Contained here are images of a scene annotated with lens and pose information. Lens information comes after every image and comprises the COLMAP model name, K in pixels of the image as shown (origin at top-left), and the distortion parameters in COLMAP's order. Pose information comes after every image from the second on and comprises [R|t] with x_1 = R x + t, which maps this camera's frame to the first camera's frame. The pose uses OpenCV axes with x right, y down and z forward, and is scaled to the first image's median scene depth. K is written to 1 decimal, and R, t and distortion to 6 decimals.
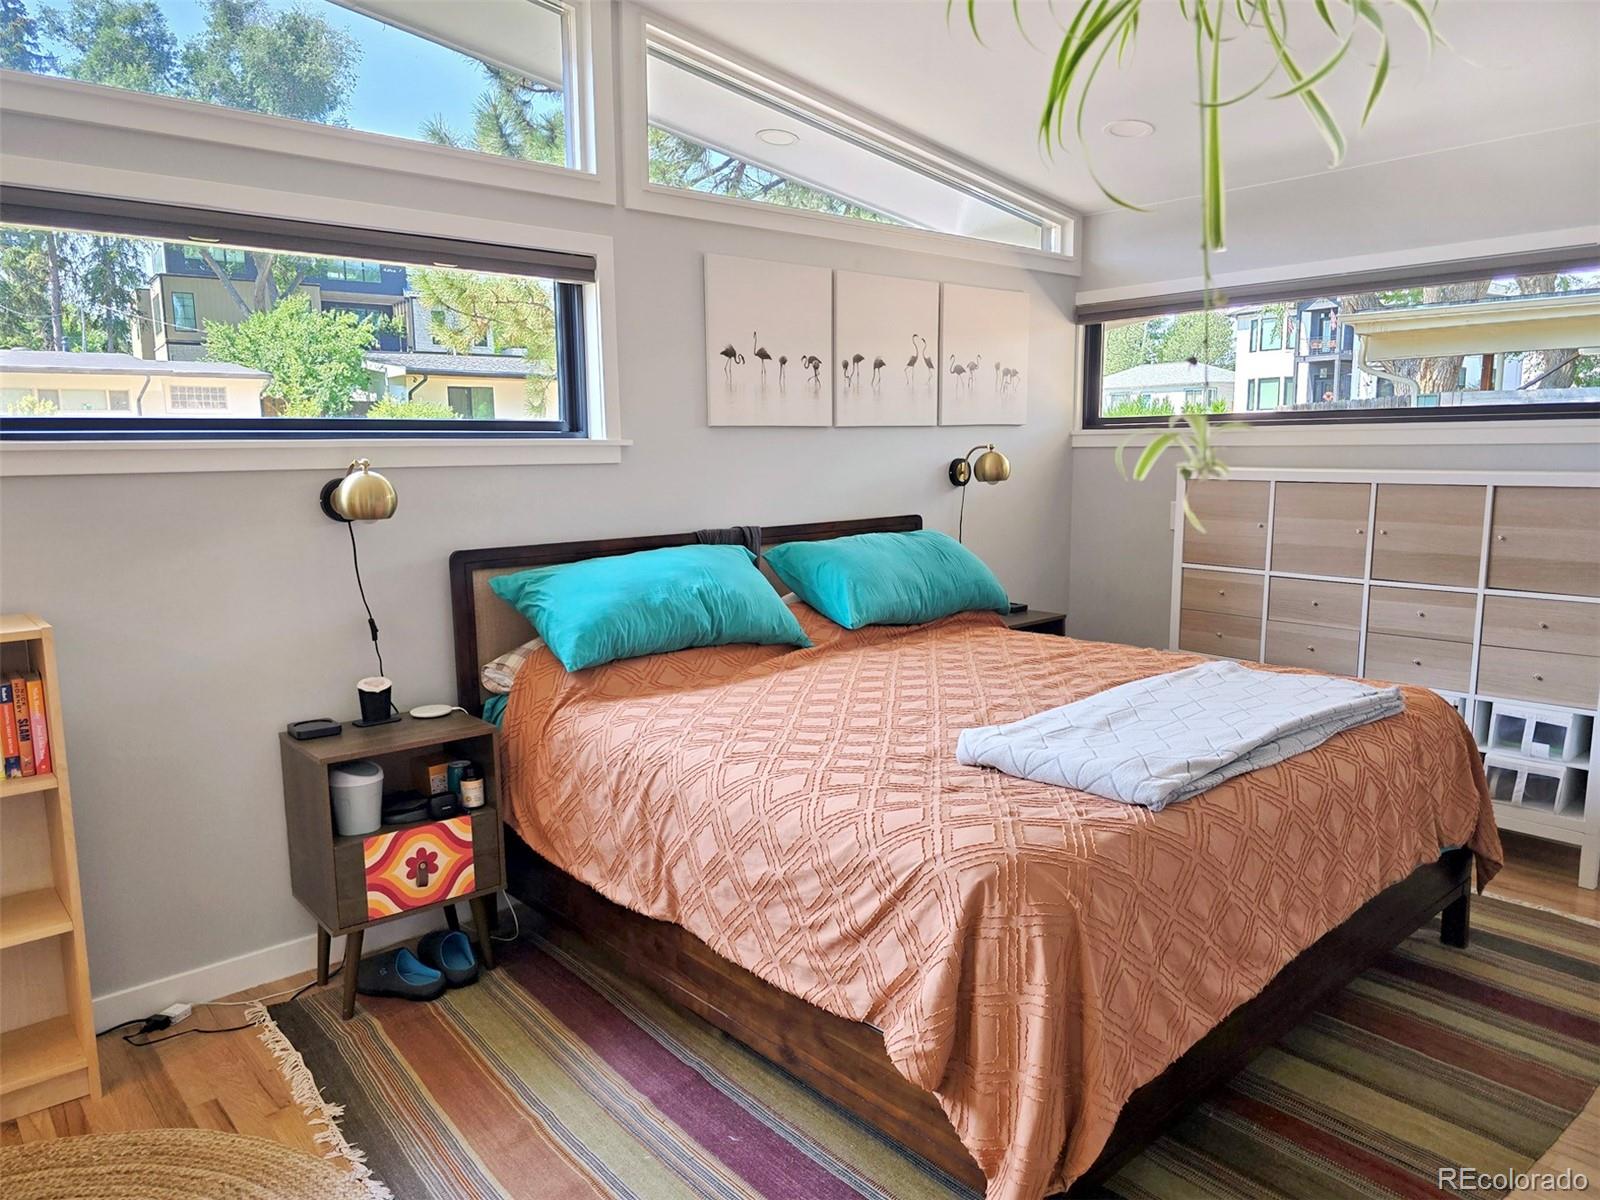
lens RADIAL K [[1088.1, 0, 800.0], [0, 1088.1, 600.0], [0, 0, 1]] dist [0.069415, -0.077090]
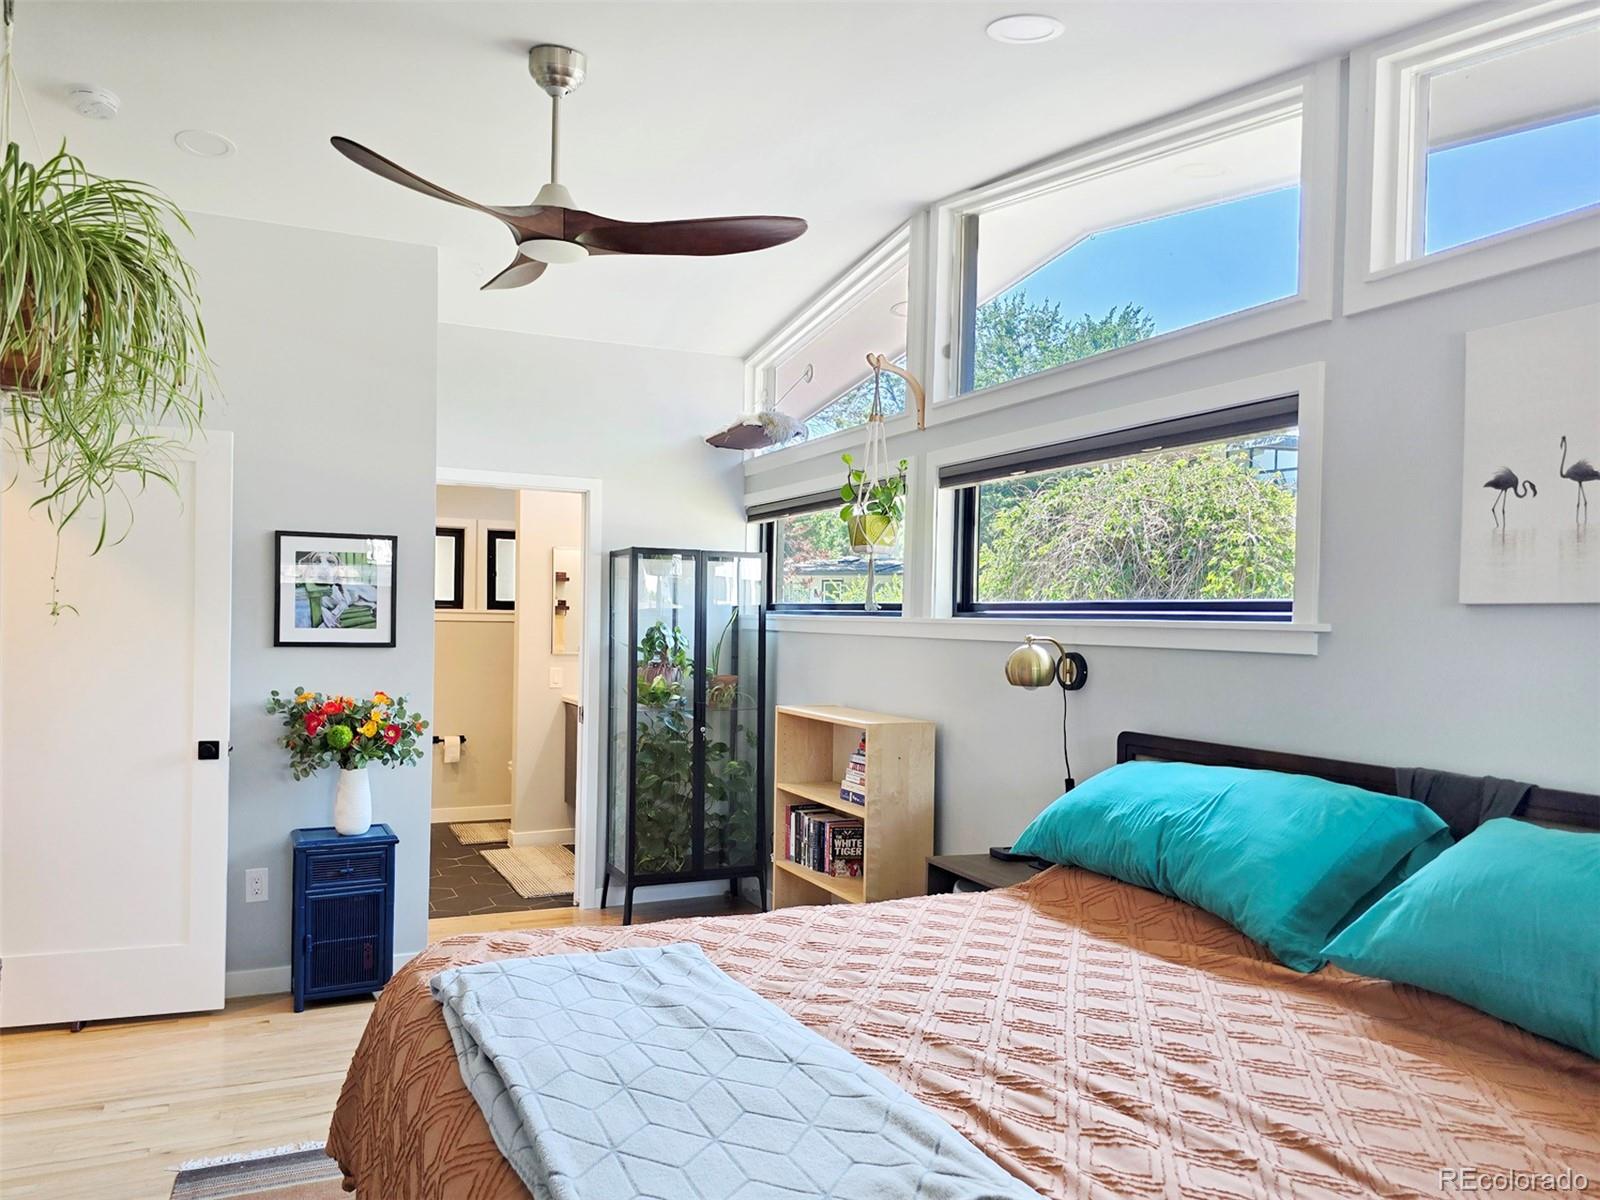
lens RADIAL K [[1235.4, 0, 800.0], [0, 1235.4, 600.0], [0, 0, 1]] dist [0.120779, -0.132293]
pose [[-0.288305, -0.009222, -0.957494, 0.748754], [-0.153119, 0.987530, 0.036593, -0.139711], [0.945217, 0.157161, -0.286122, 0.908326]]
